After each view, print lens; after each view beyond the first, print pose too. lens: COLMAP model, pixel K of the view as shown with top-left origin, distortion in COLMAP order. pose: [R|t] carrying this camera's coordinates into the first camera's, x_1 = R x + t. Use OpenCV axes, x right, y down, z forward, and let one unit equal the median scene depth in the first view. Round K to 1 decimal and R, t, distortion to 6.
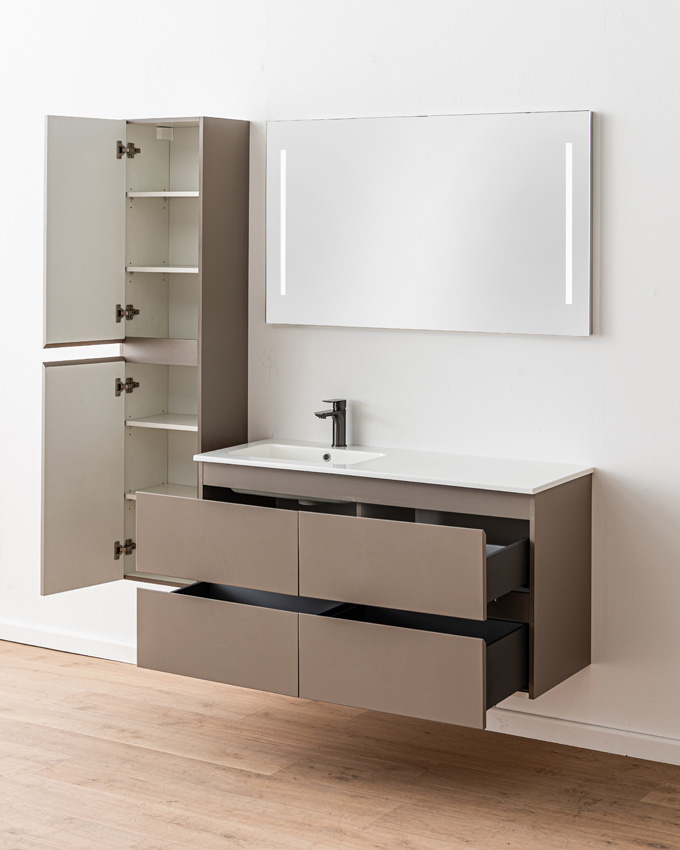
lens RADIAL K [[1645.7, 0, 340.9], [0, 1645.7, 425.7], [0, 0, 1]] dist [-0.044818, 0.000000]
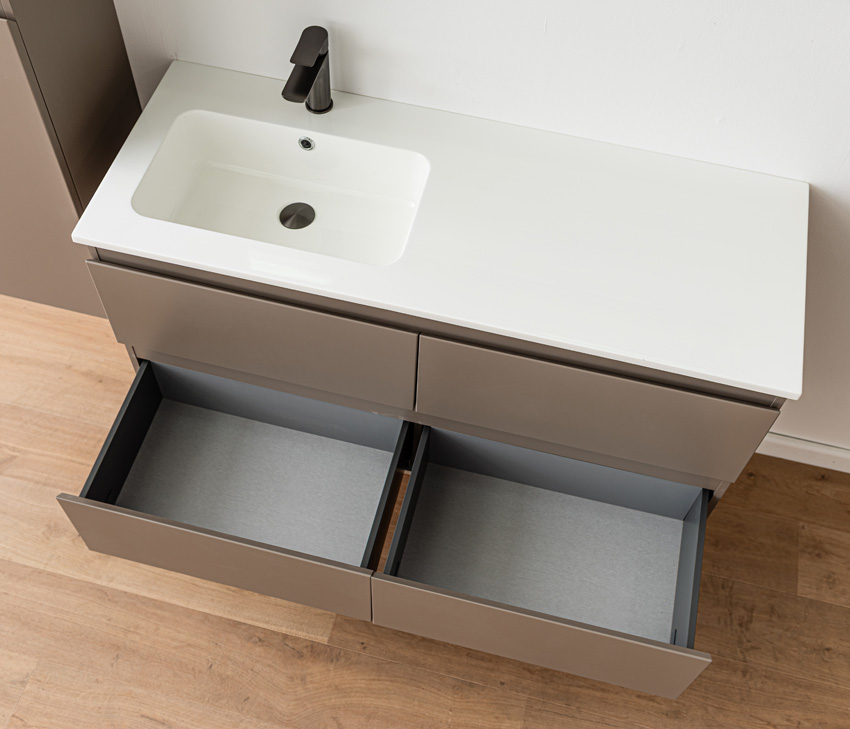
lens RADIAL K [[980.8, 0, 421.5], [0, 980.8, 361.6], [0, 0, 1]] dist [-0.012887, 0.000000]
pose [[0.953925, -0.232075, 0.190180, -0.051159], [0.010535, 0.659354, 0.751759, -0.178278], [-0.299861, -0.715118, 0.631419, 0.725461]]
